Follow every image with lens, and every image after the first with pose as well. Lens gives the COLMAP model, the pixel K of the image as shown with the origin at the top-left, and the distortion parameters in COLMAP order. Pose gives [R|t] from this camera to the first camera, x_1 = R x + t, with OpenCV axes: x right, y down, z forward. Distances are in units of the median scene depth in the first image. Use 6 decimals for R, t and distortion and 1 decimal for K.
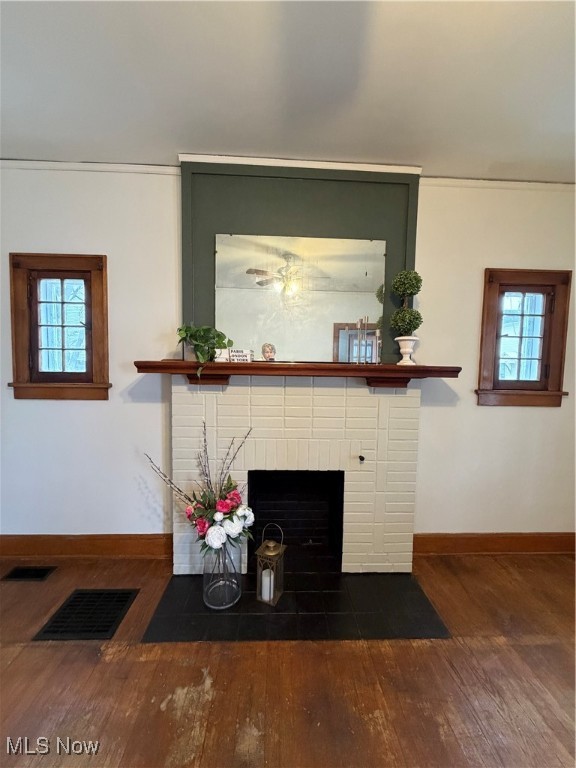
lens RADIAL K [[304.5, 0, 287.2], [0, 304.5, 381.2], [0, 0, 1]] dist [-0.001336, 0.000697]
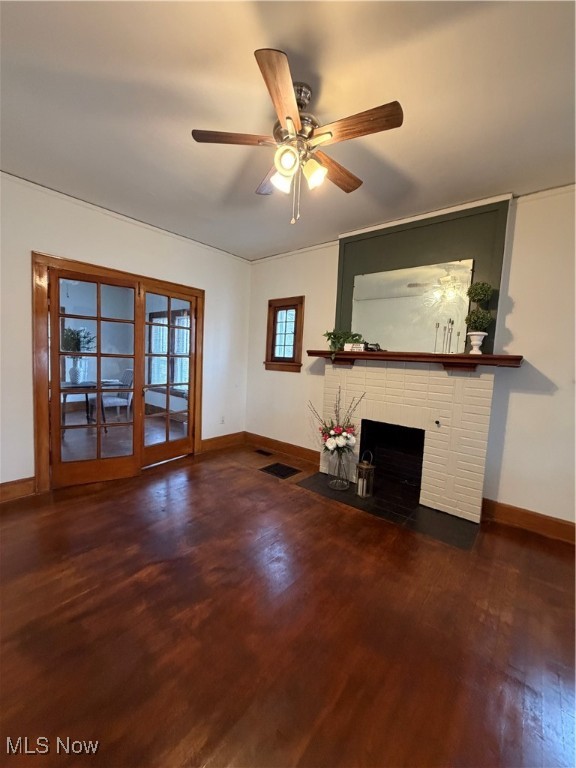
lens RADIAL K [[304.5, 0, 287.2], [0, 304.5, 381.2], [0, 0, 1]] dist [-0.001336, 0.000697]
pose [[0.744084, 0.067705, -0.664647, 0.618751], [-0.078375, 0.996828, 0.013801, 0.099367], [0.663473, 0.041823, 0.747030, -0.463200]]
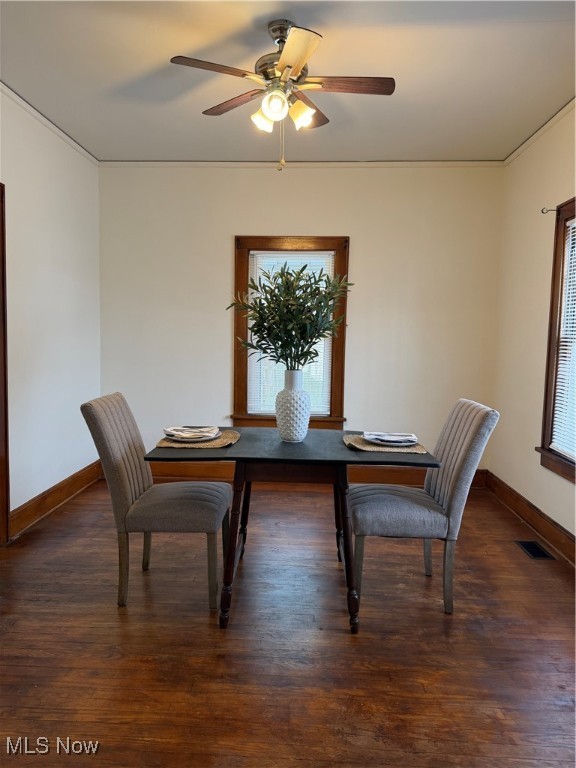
lens RADIAL K [[526.7, 0, 286.0], [0, 526.7, 379.6], [0, 0, 1]] dist [0.017715, -0.004284]
pose [[-0.079398, 0.059952, -0.995039, -0.904380], [-0.089188, 0.993759, 0.066991, 0.043893], [0.992845, 0.094065, -0.073555, 0.273051]]
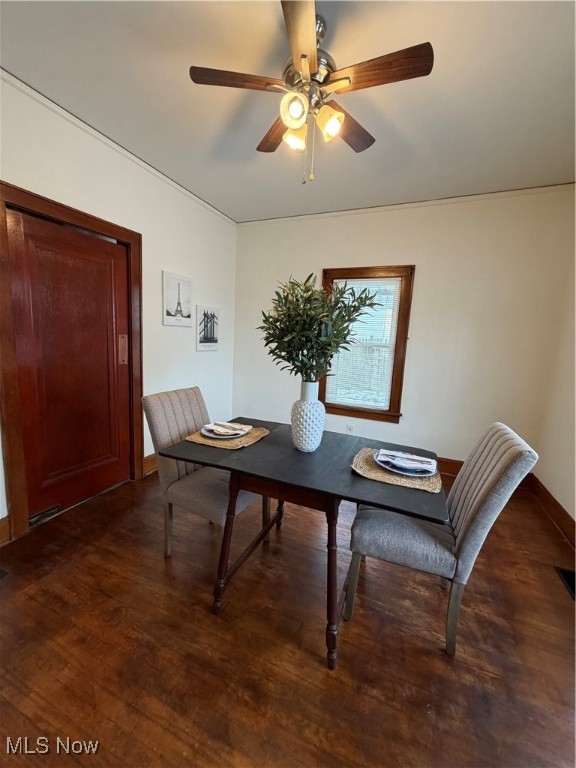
lens RADIAL K [[304.5, 0, 287.2], [0, 304.5, 381.2], [0, 0, 1]] dist [-0.001336, 0.000697]
pose [[-0.416483, 0.088009, -0.904874, -1.481103], [-0.122414, 0.980811, 0.151738, -0.010376], [0.900864, 0.173965, -0.397718, 0.456797]]
